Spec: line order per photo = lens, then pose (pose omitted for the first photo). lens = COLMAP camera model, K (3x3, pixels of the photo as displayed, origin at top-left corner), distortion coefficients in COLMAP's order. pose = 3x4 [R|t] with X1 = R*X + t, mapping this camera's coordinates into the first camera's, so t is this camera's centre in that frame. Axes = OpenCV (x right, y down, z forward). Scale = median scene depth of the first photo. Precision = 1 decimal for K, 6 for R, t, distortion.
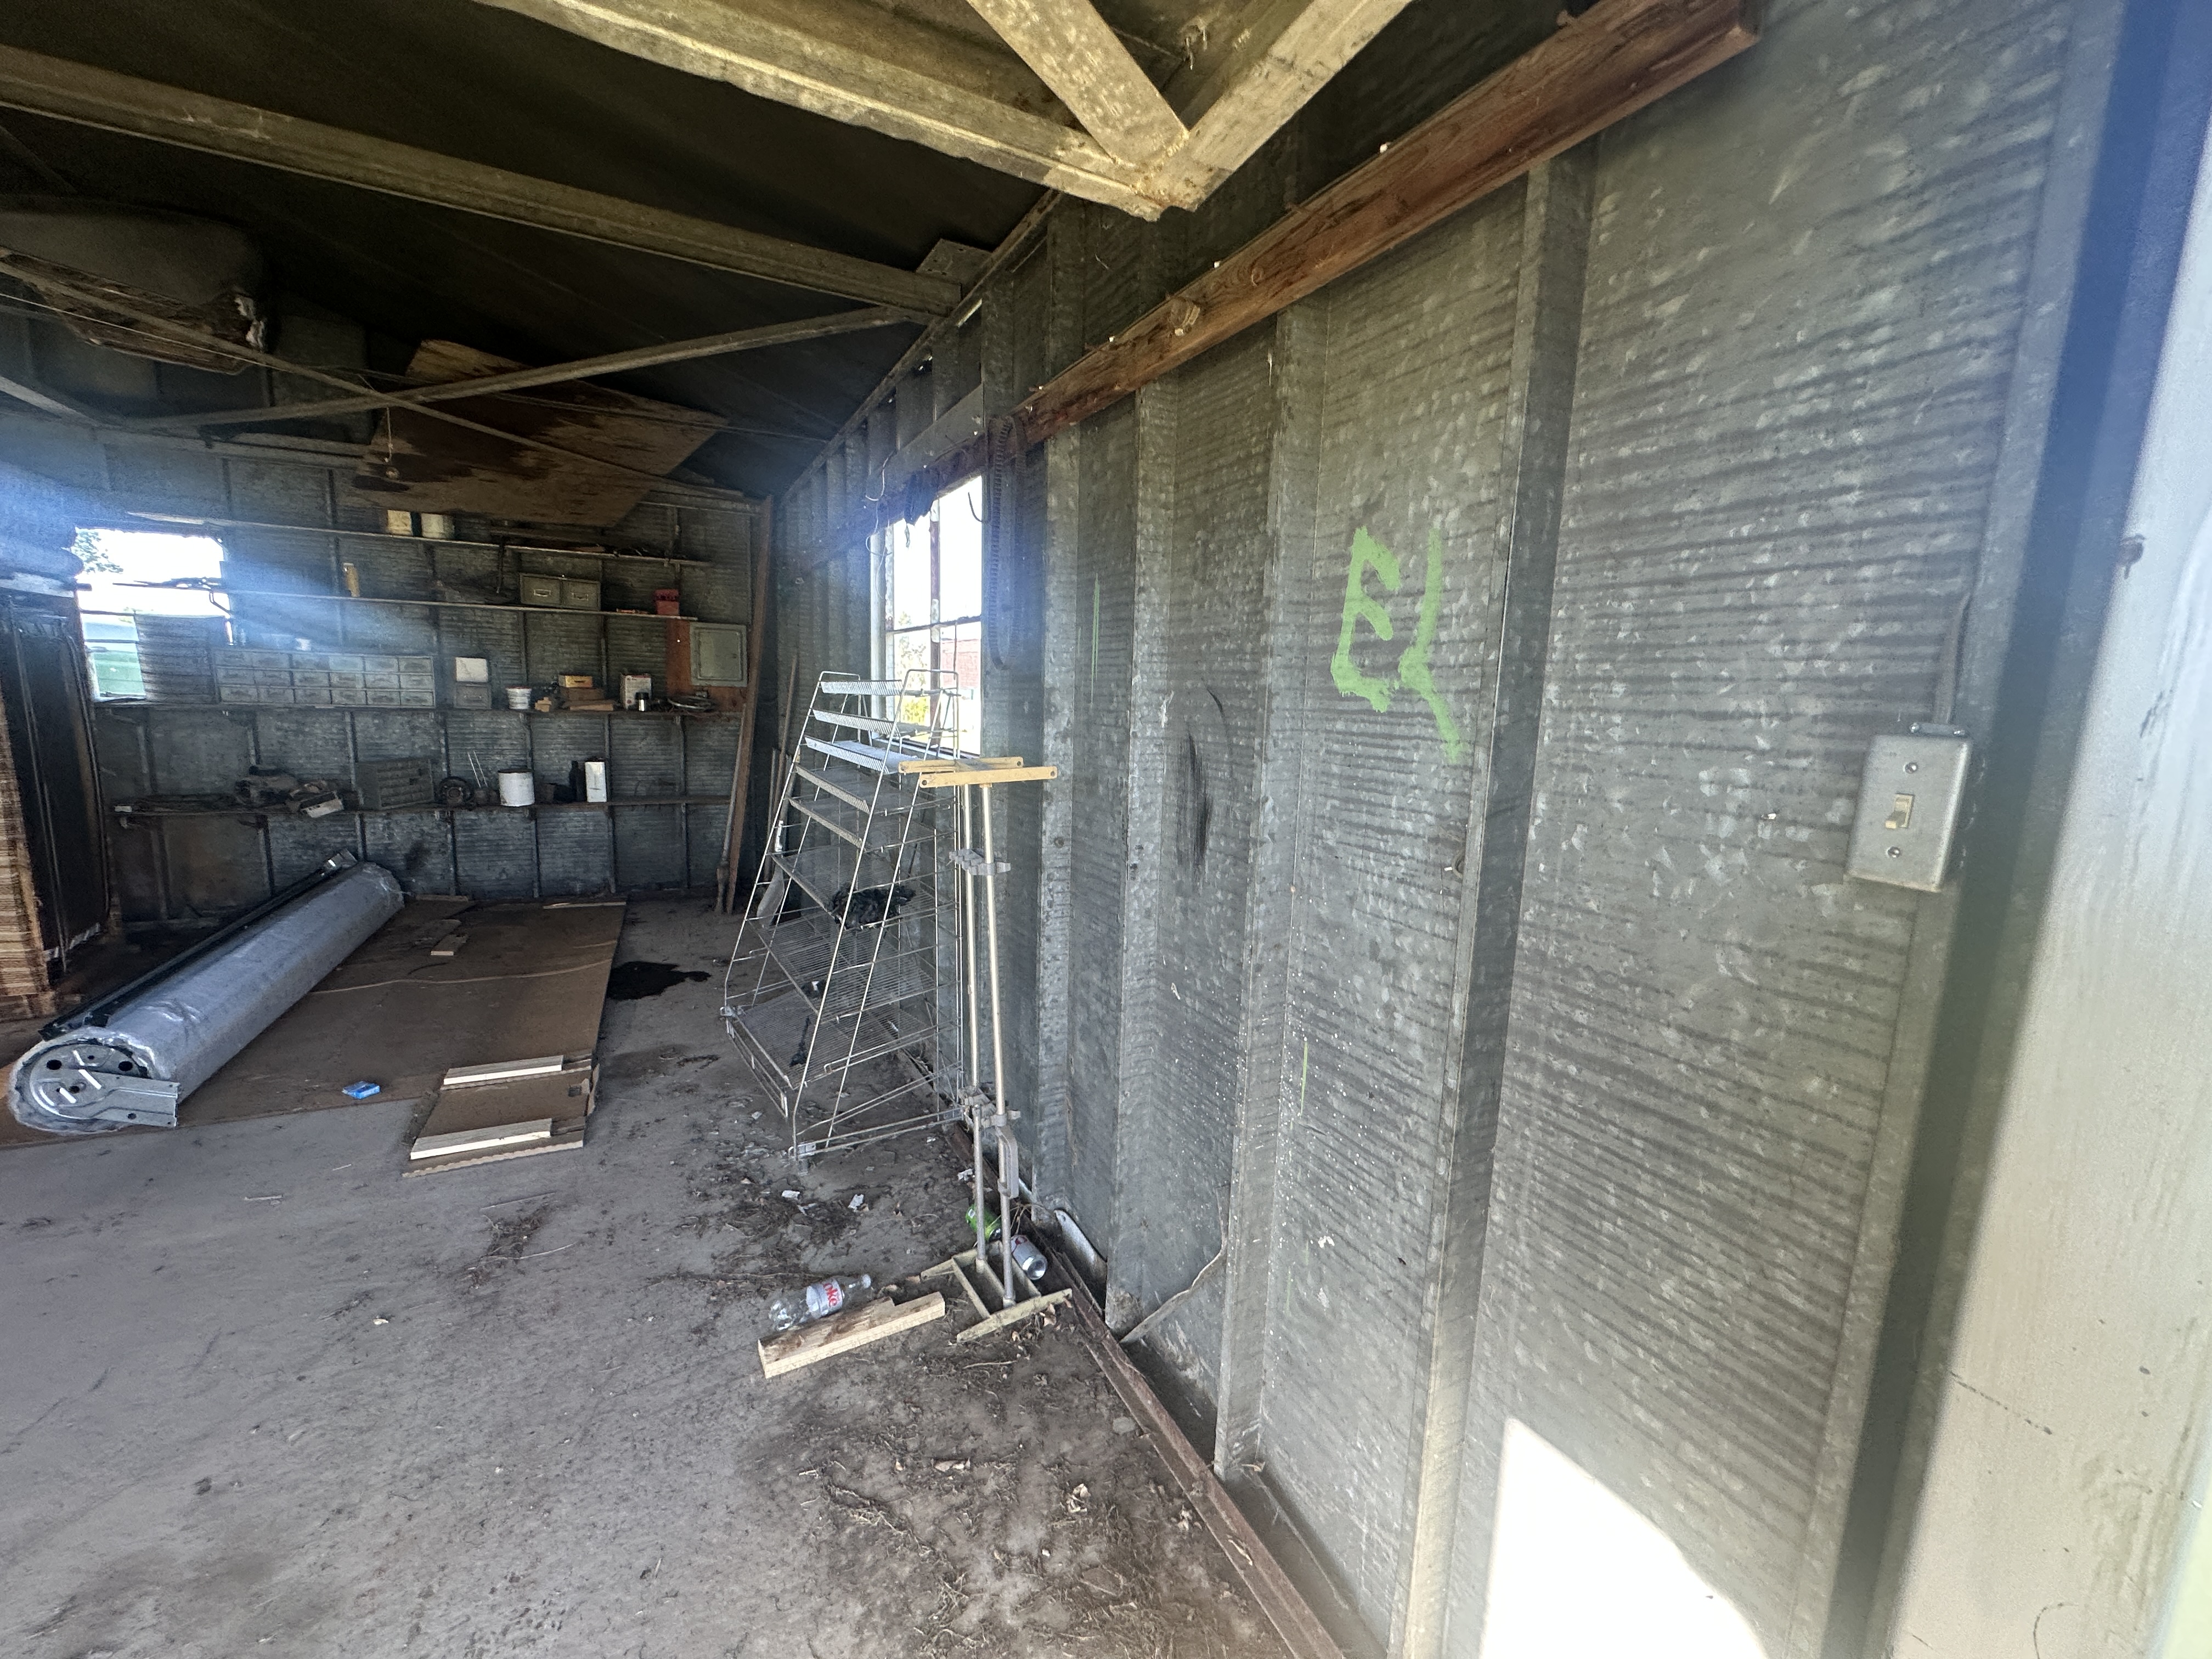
lens RADIAL K [[884.5, 0, 1109.5], [0, 884.5, 825.6], [0, 0, 1]] dist [-0.004689, 0.001229]
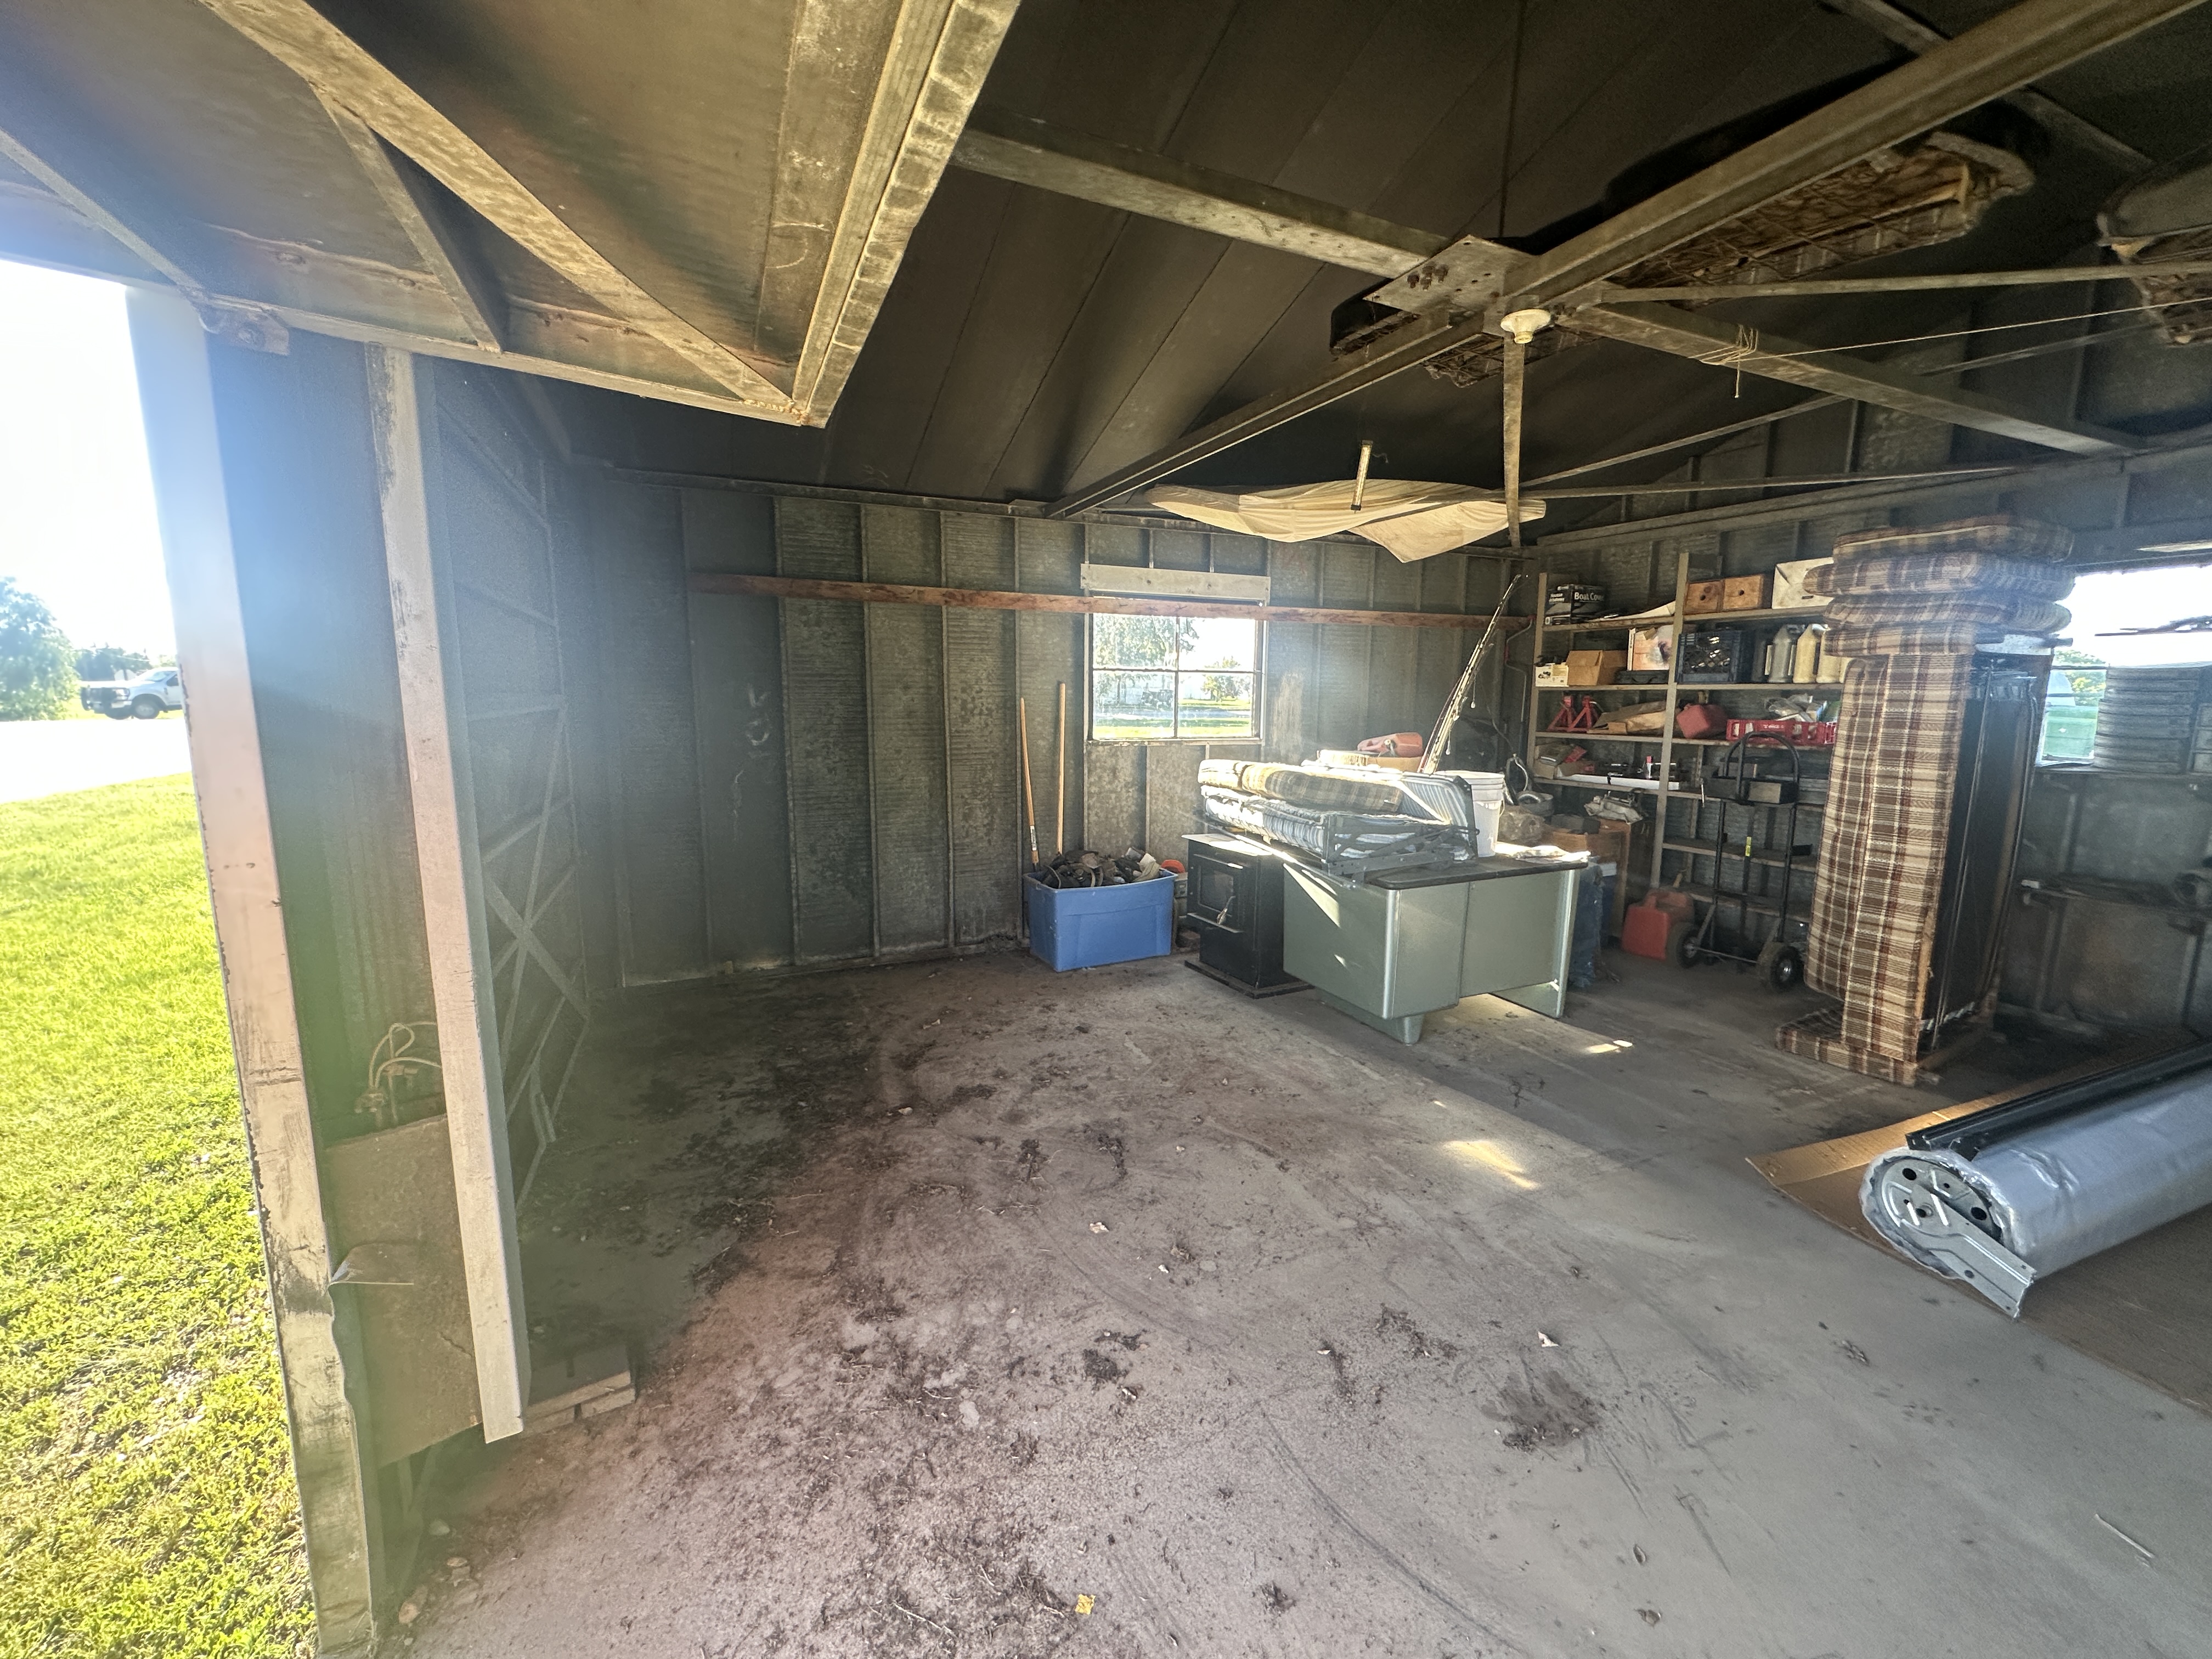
lens RADIAL K [[884.5, 0, 1106.2], [0, 884.5, 826.9], [0, 0, 1]] dist [-0.004689, 0.001229]
pose [[-0.065947, 0.111831, -0.991537, -0.215653], [-0.157691, 0.980044, 0.121023, -0.046964], [0.985284, 0.164338, -0.046997, 0.126776]]
